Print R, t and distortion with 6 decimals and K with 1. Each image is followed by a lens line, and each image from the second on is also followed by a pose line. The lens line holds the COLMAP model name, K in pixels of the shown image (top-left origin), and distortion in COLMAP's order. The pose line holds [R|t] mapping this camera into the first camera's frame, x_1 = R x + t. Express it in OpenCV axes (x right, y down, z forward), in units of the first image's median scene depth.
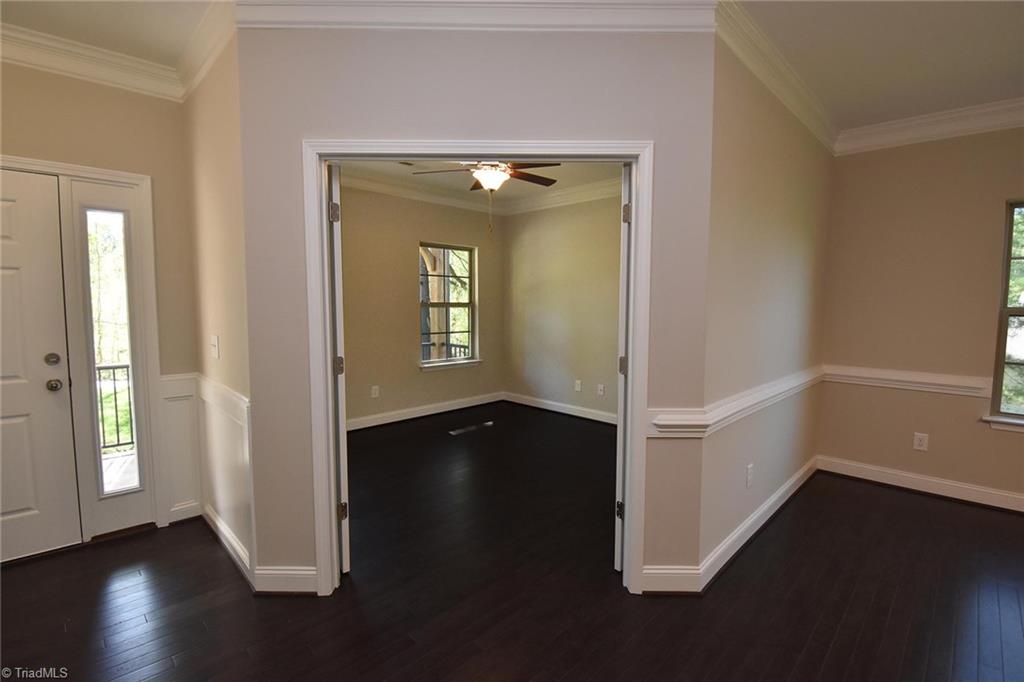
lens RADIAL K [[467.4, 0, 518.0], [0, 467.4, 338.4], [0, 0, 1]] dist [0.000364, -0.000446]
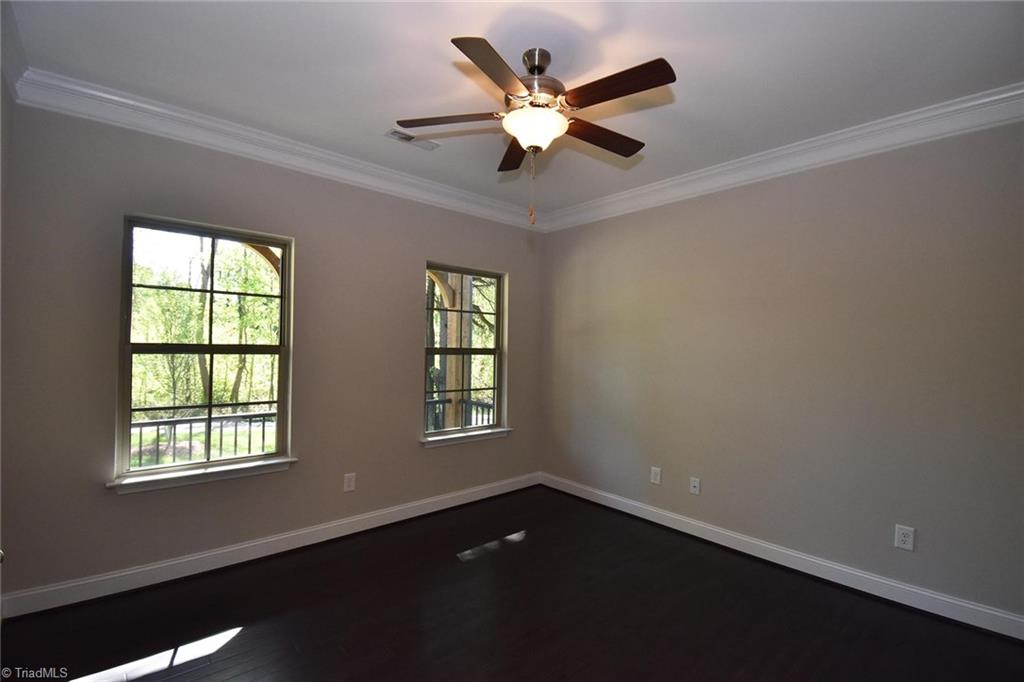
lens RADIAL K [[467.4, 0, 513.8], [0, 467.4, 343.1], [0, 0, 1]] dist [0.000364, -0.000446]
pose [[0.997481, 0.012903, -0.069753, -0.023042], [-0.018863, 0.996163, -0.085463, -0.021599], [0.068383, 0.086563, 0.993897, 0.253651]]
